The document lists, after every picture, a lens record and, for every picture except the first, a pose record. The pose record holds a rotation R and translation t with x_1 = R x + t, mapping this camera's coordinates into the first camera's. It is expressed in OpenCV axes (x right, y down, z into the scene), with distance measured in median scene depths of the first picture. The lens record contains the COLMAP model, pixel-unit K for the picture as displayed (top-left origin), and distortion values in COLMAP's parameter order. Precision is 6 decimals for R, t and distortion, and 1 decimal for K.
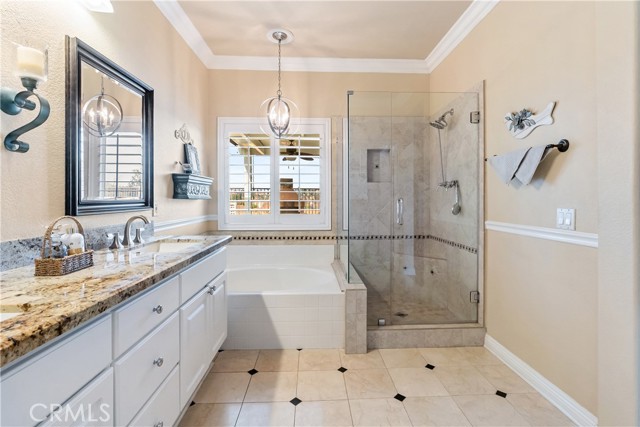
lens RADIAL K [[295.3, 0, 320.0], [0, 295.3, 230.2], [0, 0, 1]] dist [-0.001721, -0.000086]
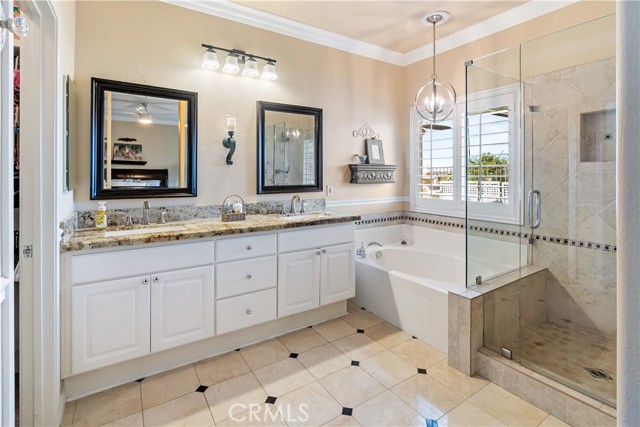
lens RADIAL K [[302.4, 0, 320.0], [0, 302.4, 213.5], [0, 0, 1]] dist [-0.002229, -0.000385]
pose [[0.515945, 0.106304, -0.850000, 0.598161], [-0.088929, 0.993556, 0.070278, -0.055130], [0.851993, 0.039330, 0.522074, 0.184357]]
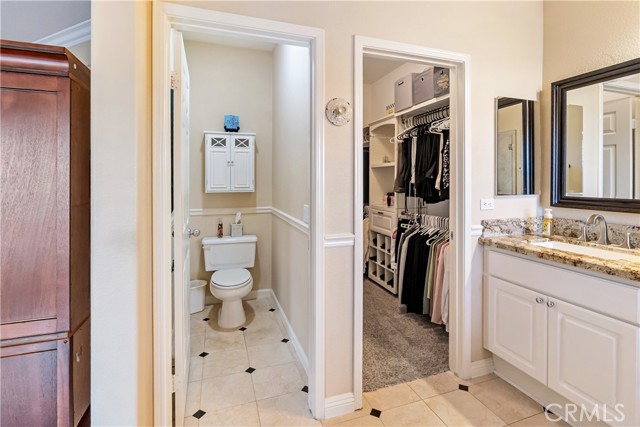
lens RADIAL K [[302.4, 0, 320.0], [0, 302.4, 213.5], [0, 0, 1]] dist [-0.002229, -0.000385]
pose [[-0.957323, 0.037990, -0.286513, 0.403278], [-0.022875, 0.978255, 0.206142, -0.114278], [0.288114, 0.203898, -0.935637, 0.674757]]
